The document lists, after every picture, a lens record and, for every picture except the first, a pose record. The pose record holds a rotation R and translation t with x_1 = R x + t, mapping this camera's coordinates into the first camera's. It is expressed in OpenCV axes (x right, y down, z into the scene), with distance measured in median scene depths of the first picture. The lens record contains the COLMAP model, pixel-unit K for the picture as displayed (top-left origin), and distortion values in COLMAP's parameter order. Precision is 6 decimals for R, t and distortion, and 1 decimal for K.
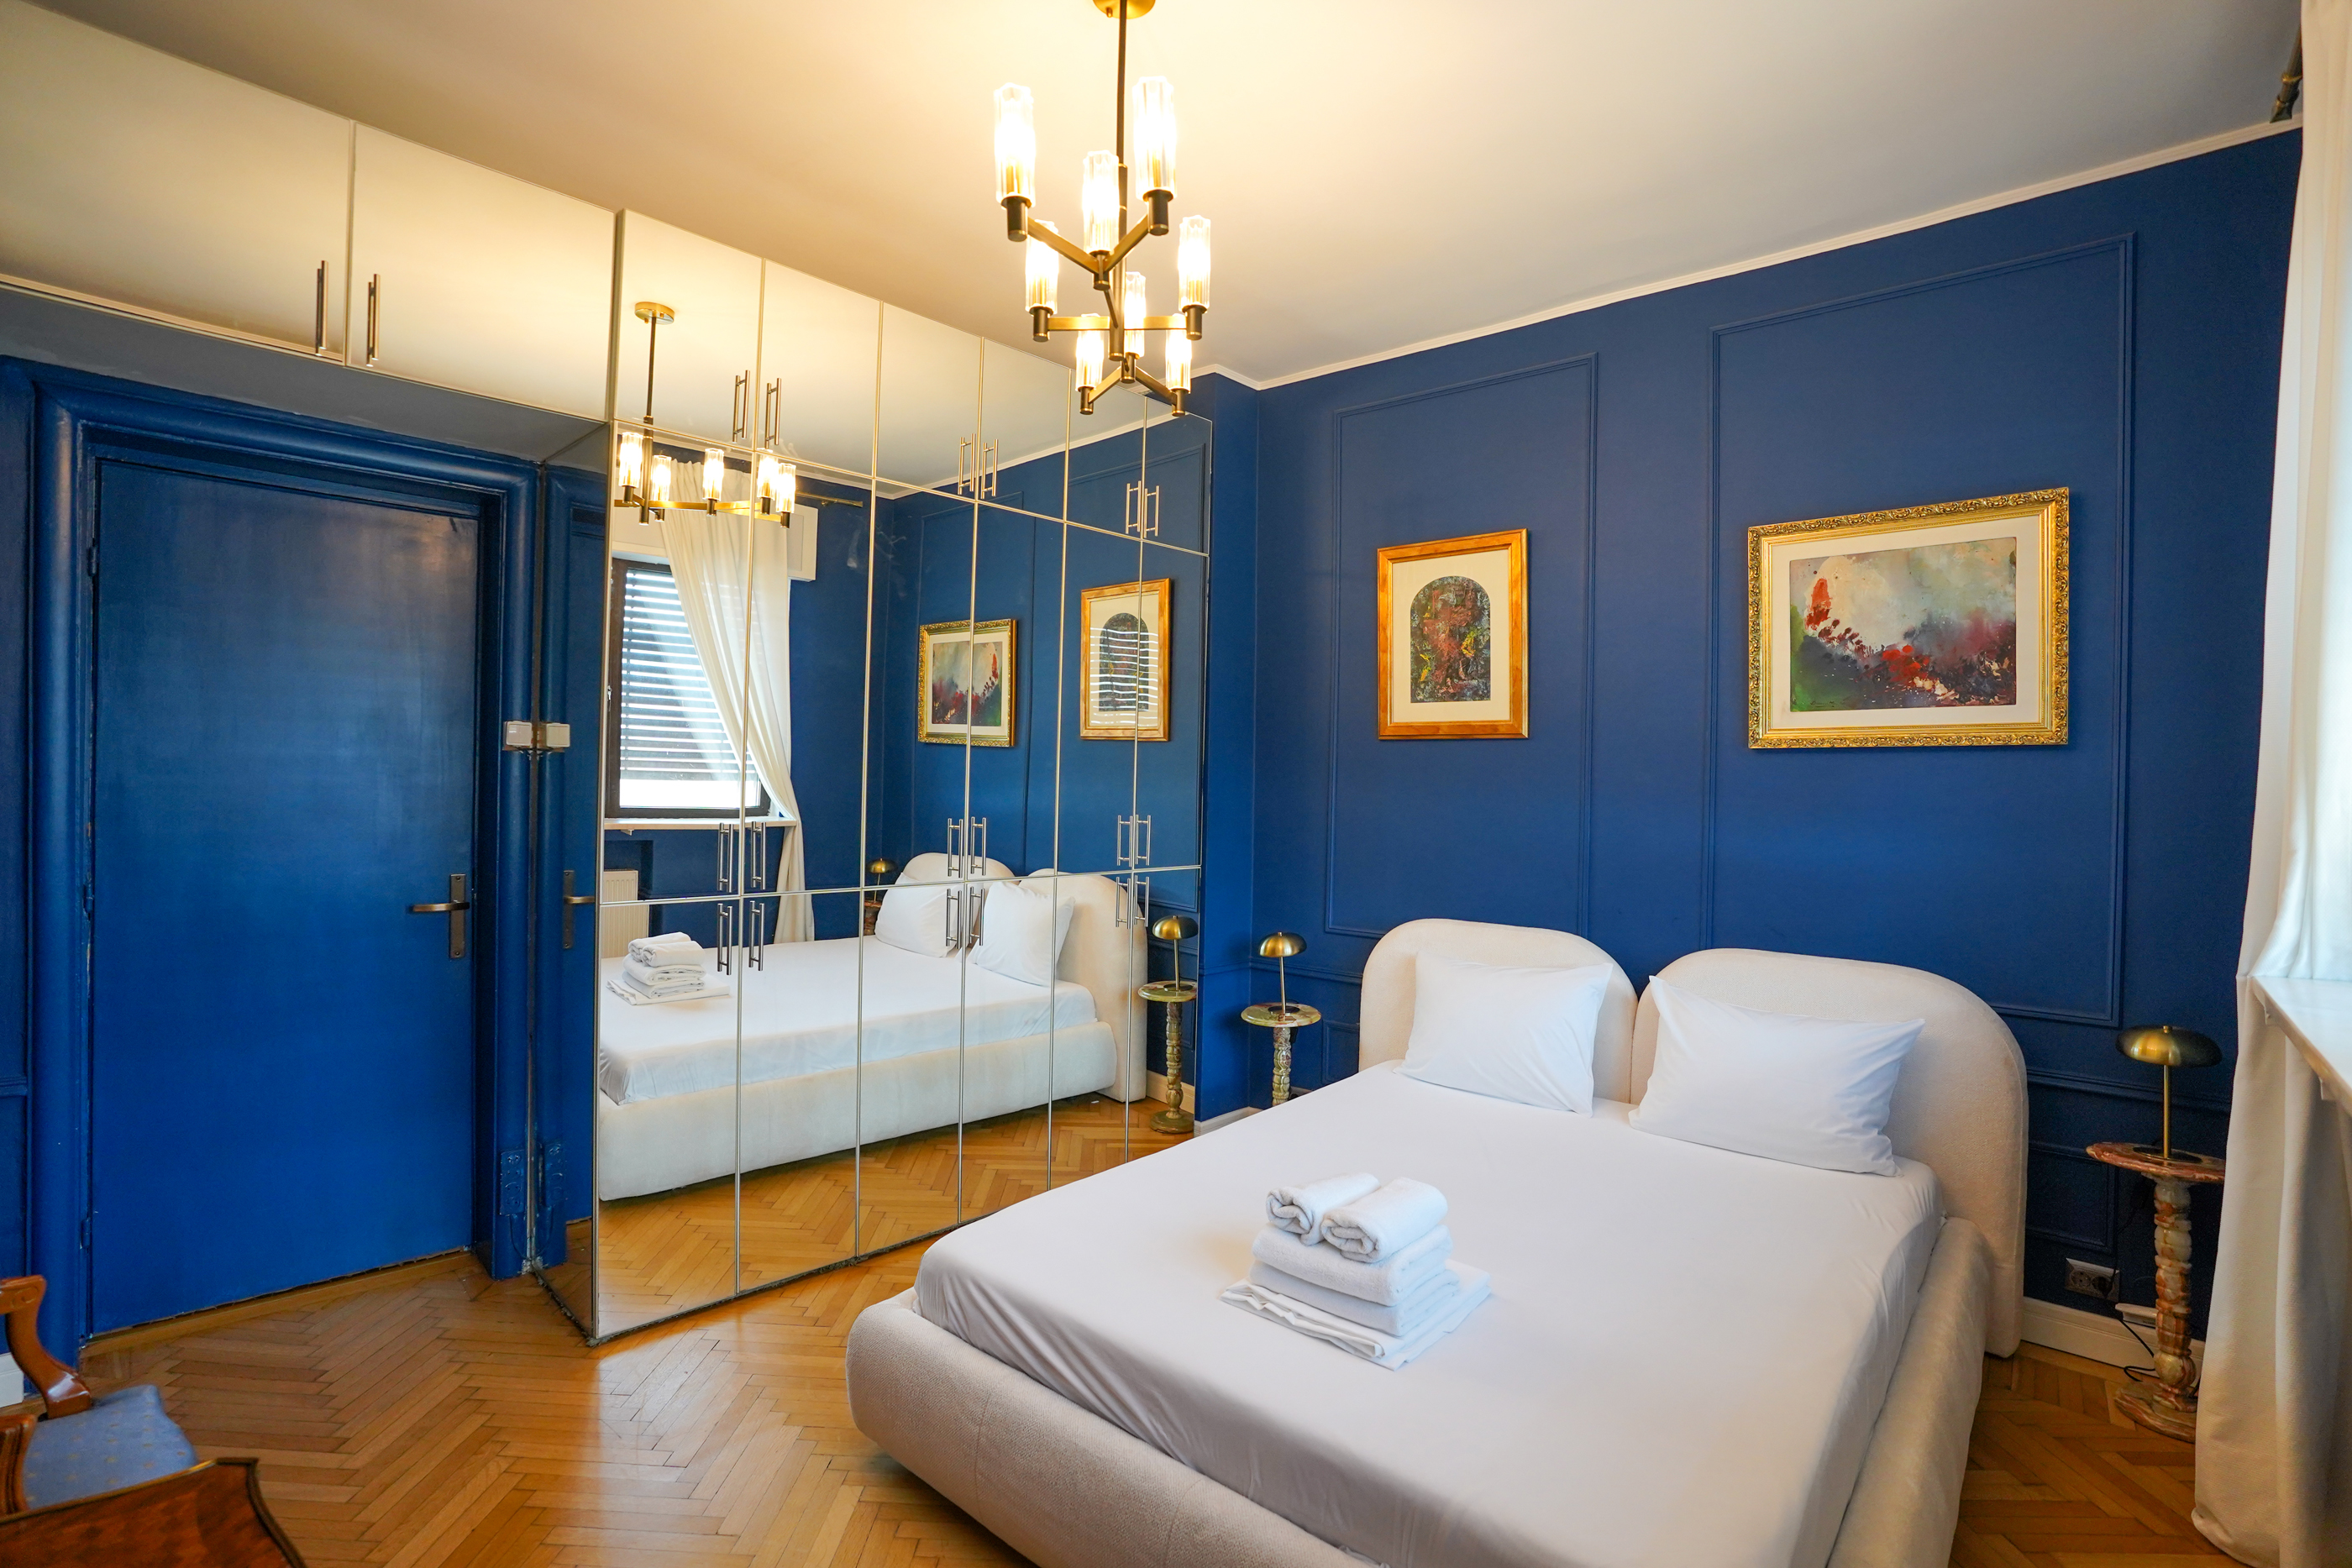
lens RADIAL K [[1166.3, 0, 1170.9], [0, 1166.3, 767.3], [0, 0, 1]] dist [-0.000648, -0.000021]
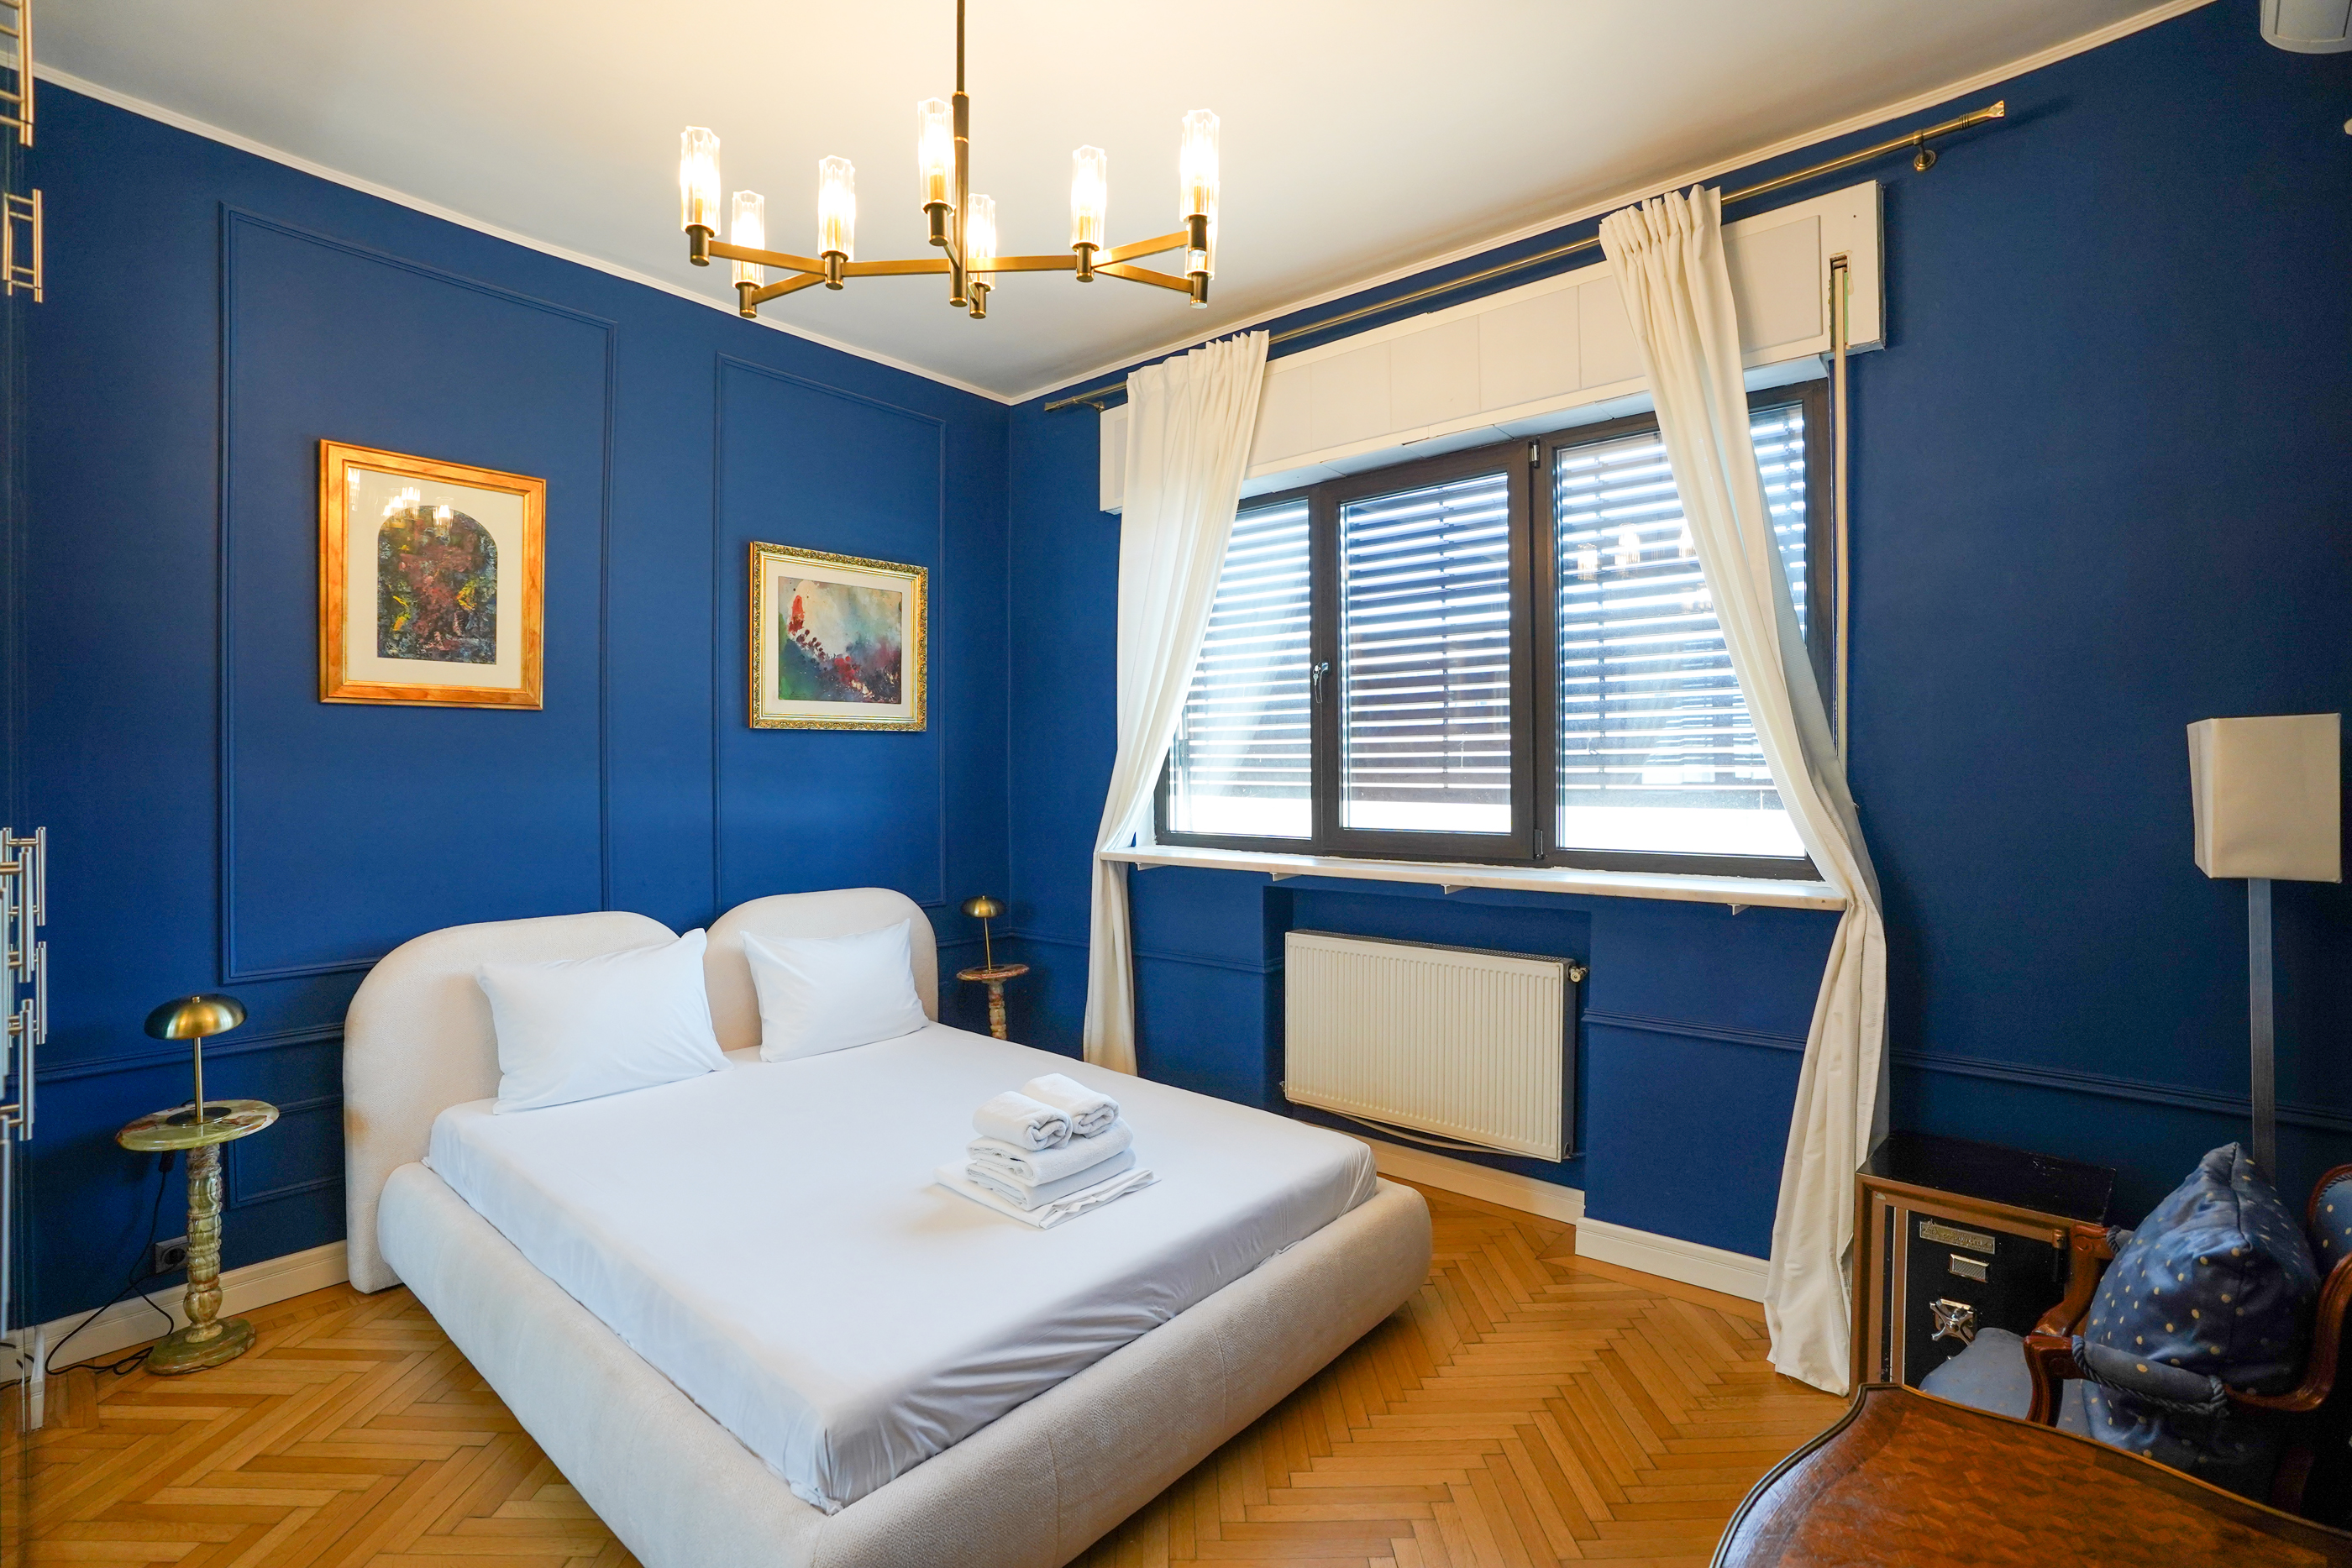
lens RADIAL K [[1166.3, 0, 1170.9], [0, 1166.3, 767.3], [0, 0, 1]] dist [-0.000648, -0.000021]
pose [[-0.024708, -0.014460, 0.999590, -0.720920], [-0.004733, 0.999886, 0.014347, 0.004561], [-0.999684, -0.004377, -0.024774, 0.626001]]
